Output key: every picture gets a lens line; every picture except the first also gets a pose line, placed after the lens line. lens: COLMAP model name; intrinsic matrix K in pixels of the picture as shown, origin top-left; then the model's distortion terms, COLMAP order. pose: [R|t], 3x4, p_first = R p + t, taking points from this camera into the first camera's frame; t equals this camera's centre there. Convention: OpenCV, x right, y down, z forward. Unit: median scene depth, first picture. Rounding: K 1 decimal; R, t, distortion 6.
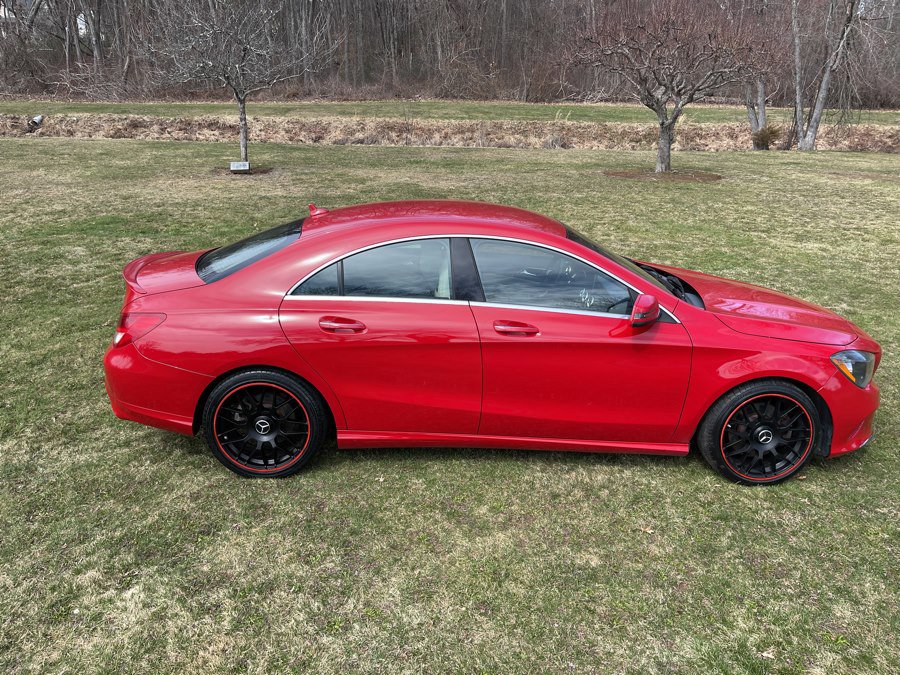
lens RADIAL K [[679.5, 0, 452.1], [0, 679.5, 336.9], [0, 0, 1]] dist [0.071657, -0.105337]
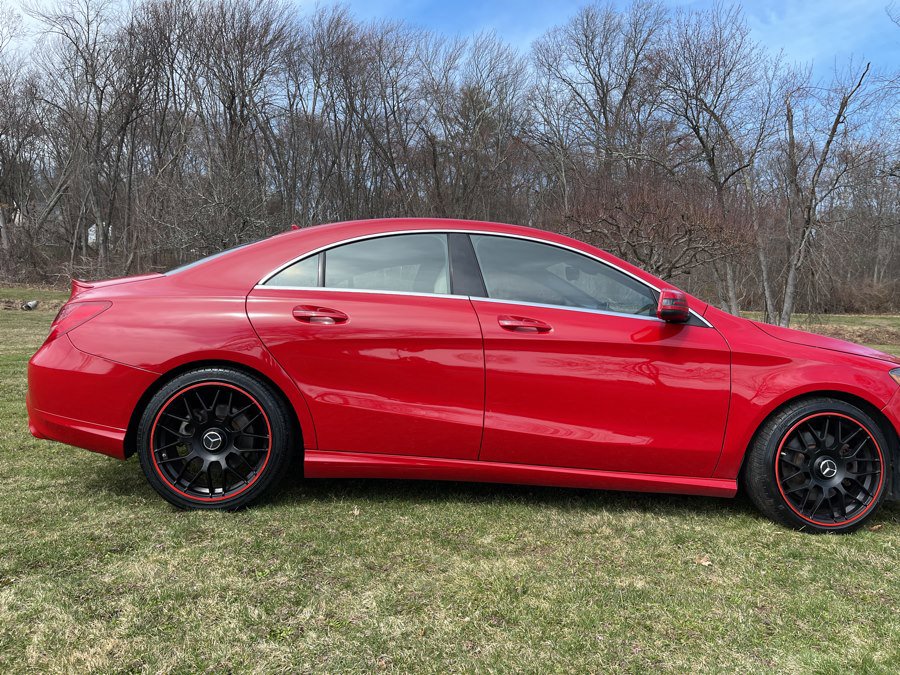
lens RADIAL K [[679.5, 0, 452.6], [0, 679.5, 343.0], [0, 0, 1]] dist [0.071657, -0.105337]
pose [[0.999573, 0.017855, 0.023151, -0.015113], [-0.010161, 0.954655, -0.297541, 0.262098], [-0.027413, 0.297178, 0.954428, 0.190873]]
